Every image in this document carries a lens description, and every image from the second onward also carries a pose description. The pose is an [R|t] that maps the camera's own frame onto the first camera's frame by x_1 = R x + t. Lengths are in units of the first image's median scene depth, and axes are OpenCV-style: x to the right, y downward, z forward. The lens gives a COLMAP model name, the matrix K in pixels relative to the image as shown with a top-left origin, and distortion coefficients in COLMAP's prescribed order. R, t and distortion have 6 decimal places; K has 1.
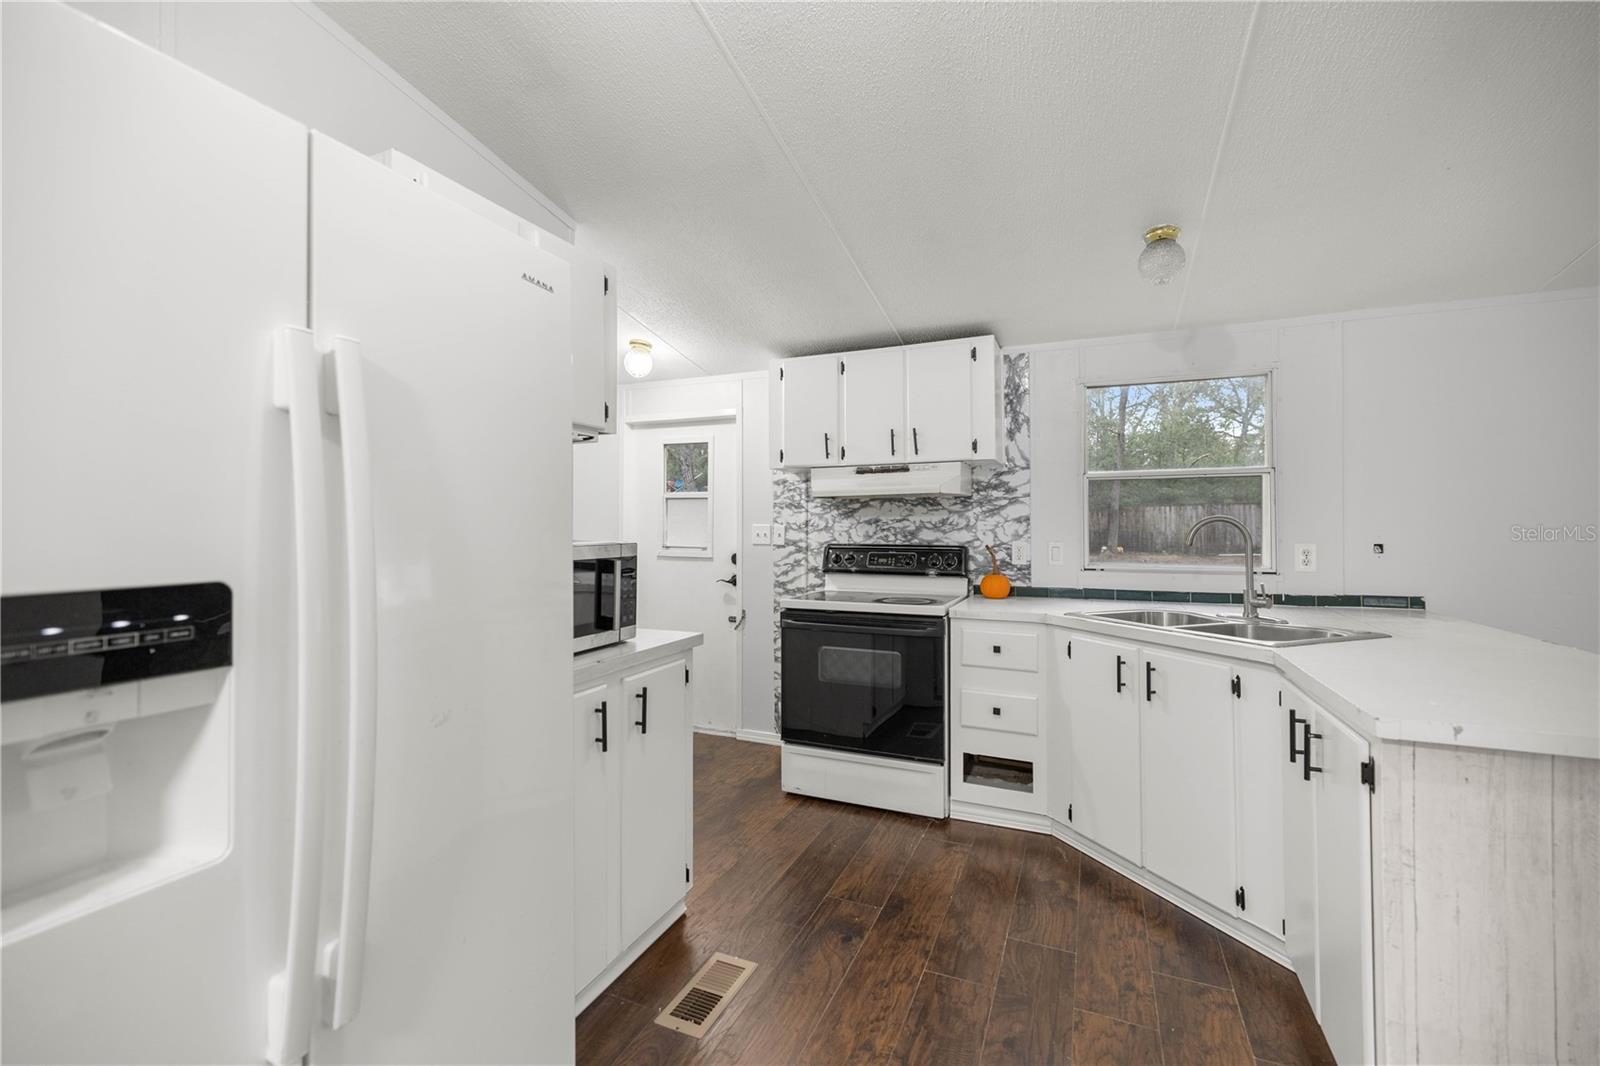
lens RADIAL K [[677.6, 0, 792.2], [0, 677.6, 514.3], [0, 0, 1]] dist [0.000387, -0.000357]
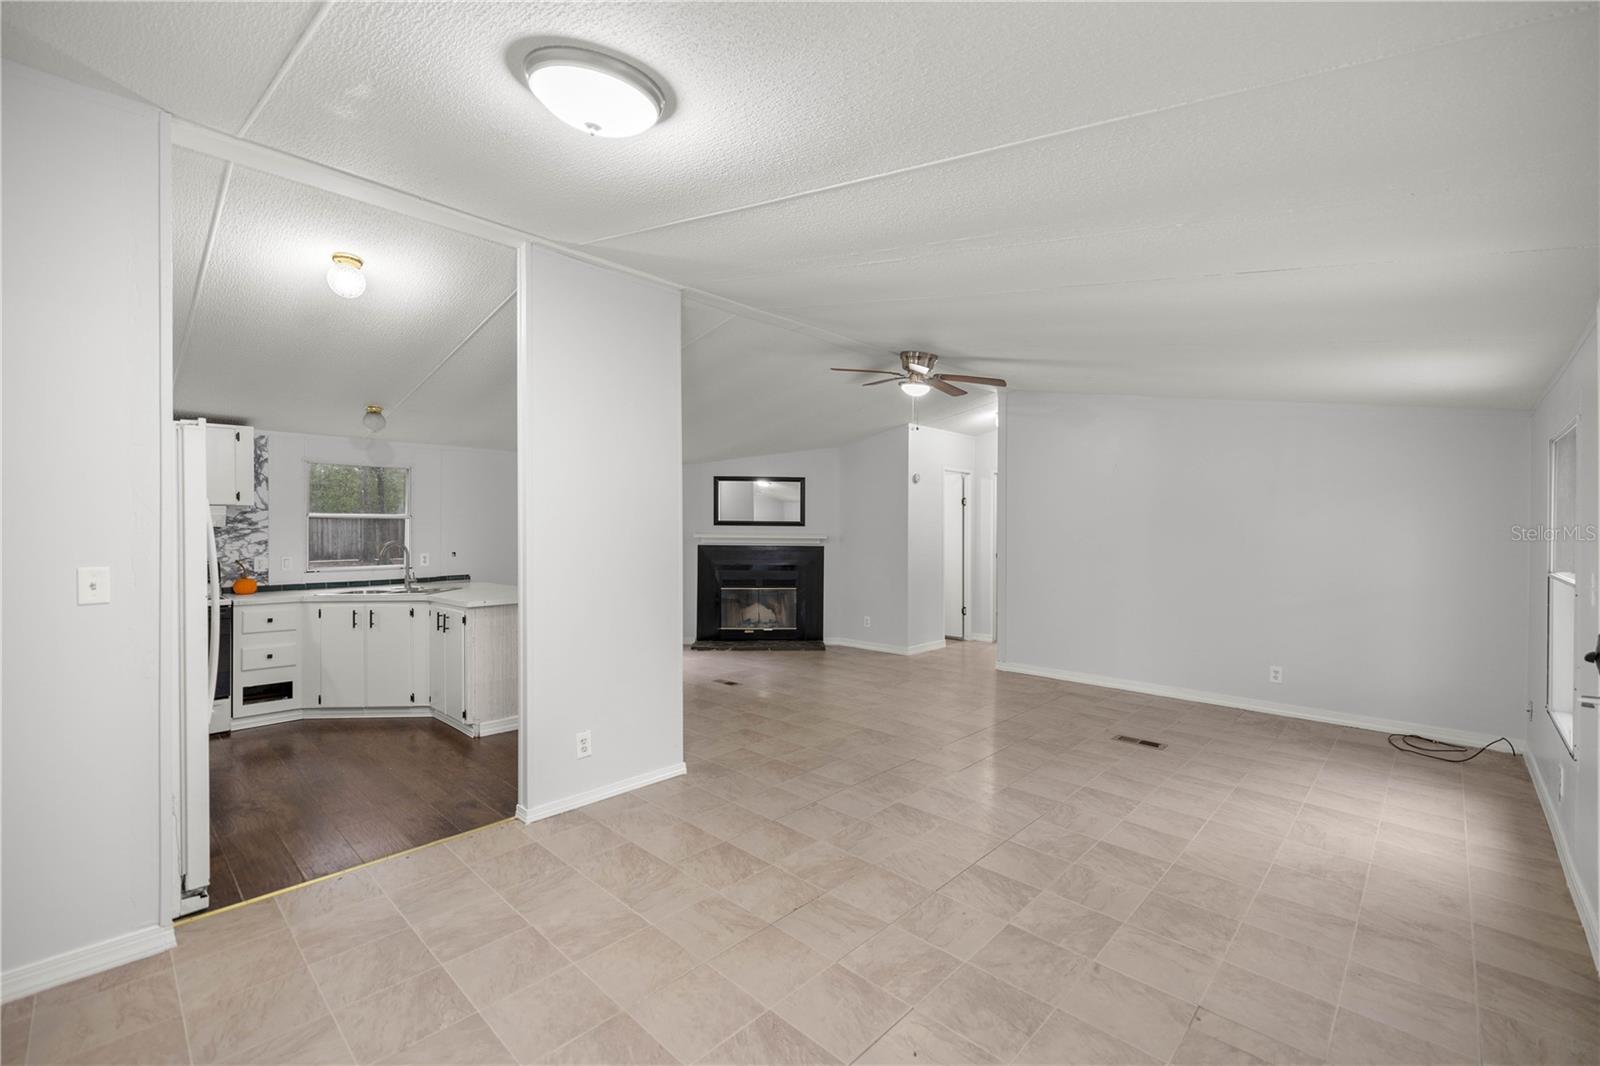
lens RADIAL K [[677.6, 0, 802.5], [0, 677.6, 529.4], [0, 0, 1]] dist [0.000387, -0.000357]
pose [[0.336287, 0.002505, 0.941756, -0.709714], [-0.015798, 0.999871, 0.002982, -0.046929], [-0.941627, -0.015881, 0.336283, -0.692986]]
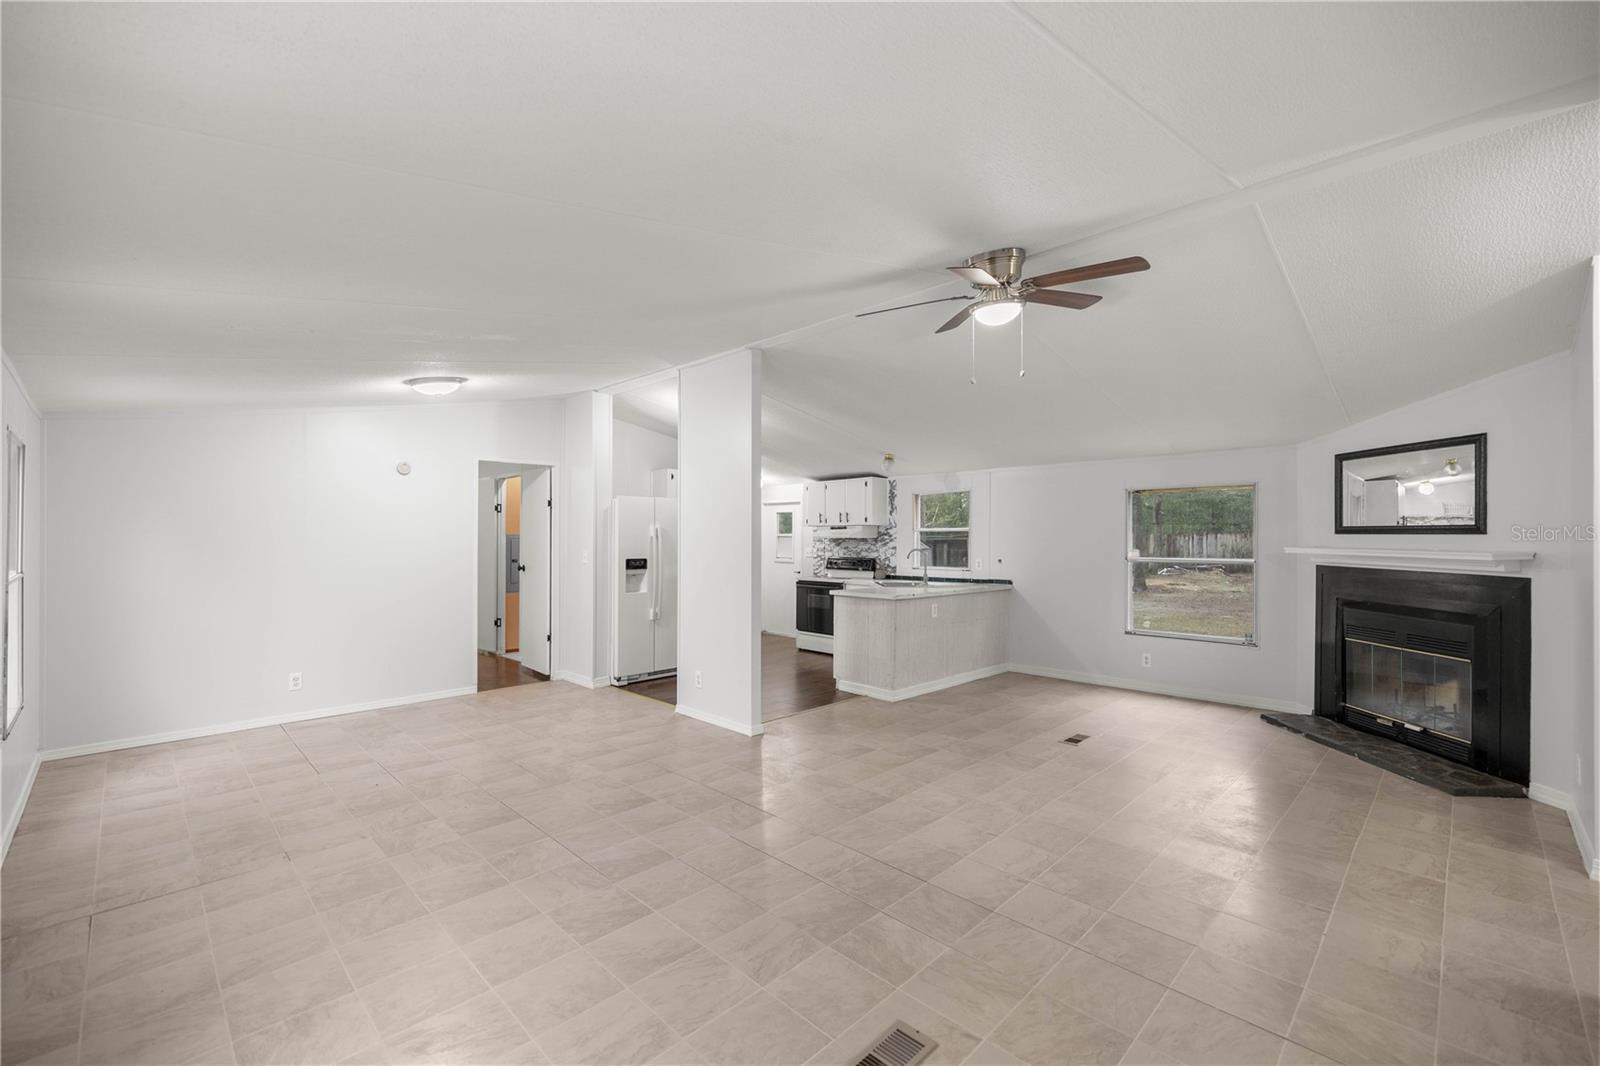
lens RADIAL K [[677.6, 0, 797.0], [0, 677.6, 530.7], [0, 0, 1]] dist [0.000387, -0.000357]
pose [[0.929863, 0.000327, -0.367906, 0.914628], [0.000492, 0.999998, 0.002130, -0.060145], [0.367906, -0.002161, 0.929861, -1.406210]]
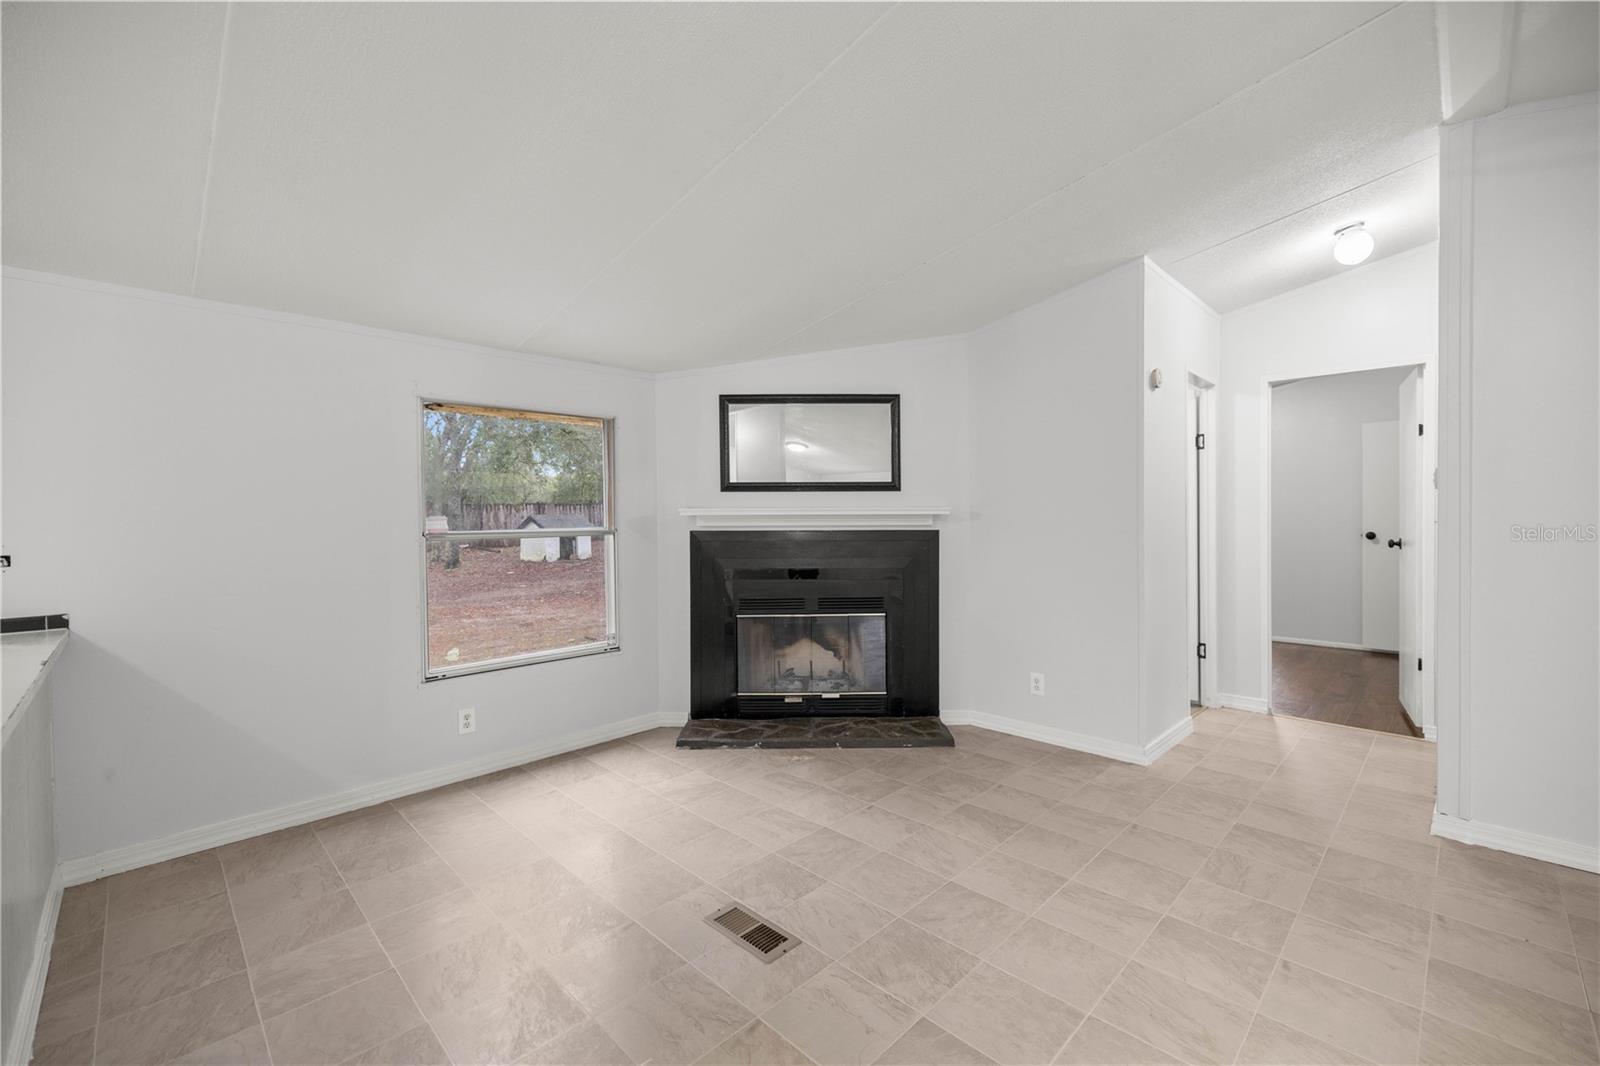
lens RADIAL K [[677.6, 0, 800.7], [0, 677.6, 525.1], [0, 0, 1]] dist [0.000387, -0.000357]
pose [[0.361815, -0.011925, 0.932174, 0.375446], [-0.002332, 0.999903, 0.013697, -0.005474], [-0.932247, -0.007130, 0.361752, -0.156632]]
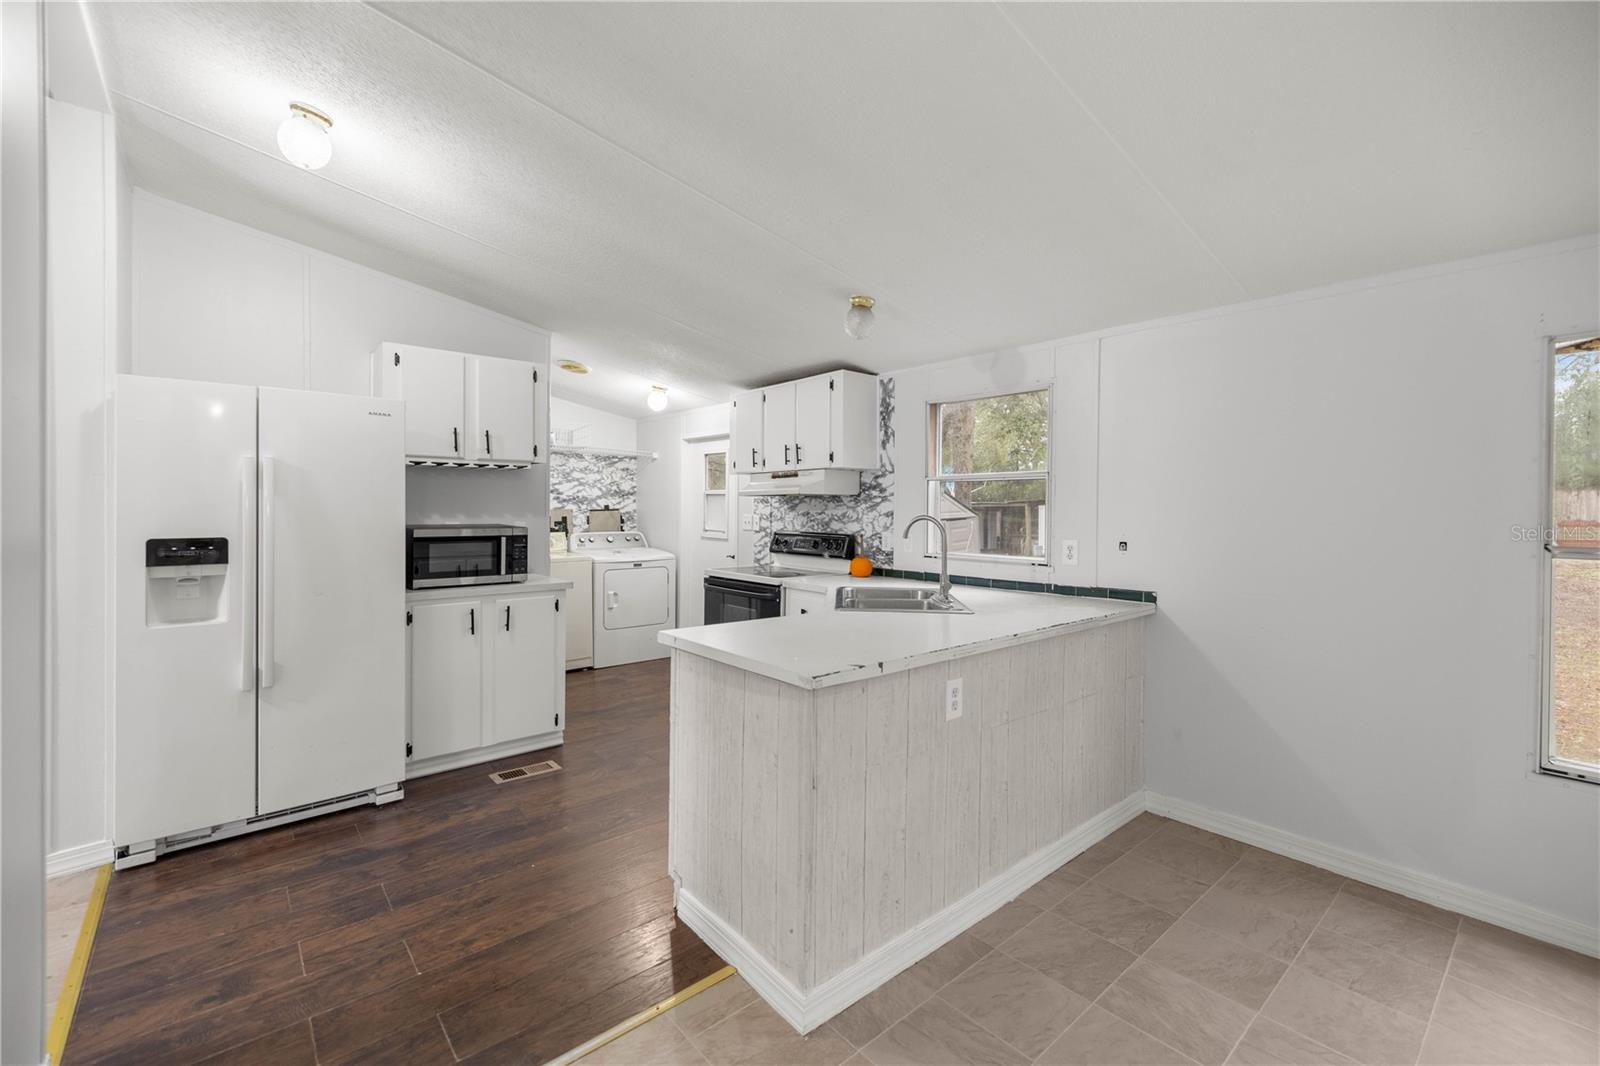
lens RADIAL K [[677.6, 0, 795.7], [0, 677.6, 509.3], [0, 0, 1]] dist [0.000387, -0.000357]
pose [[0.899219, 0.008484, -0.437416, 0.723636], [-0.000530, 0.999832, 0.018304, -0.023672], [0.437498, -0.016228, 0.899073, -0.175518]]
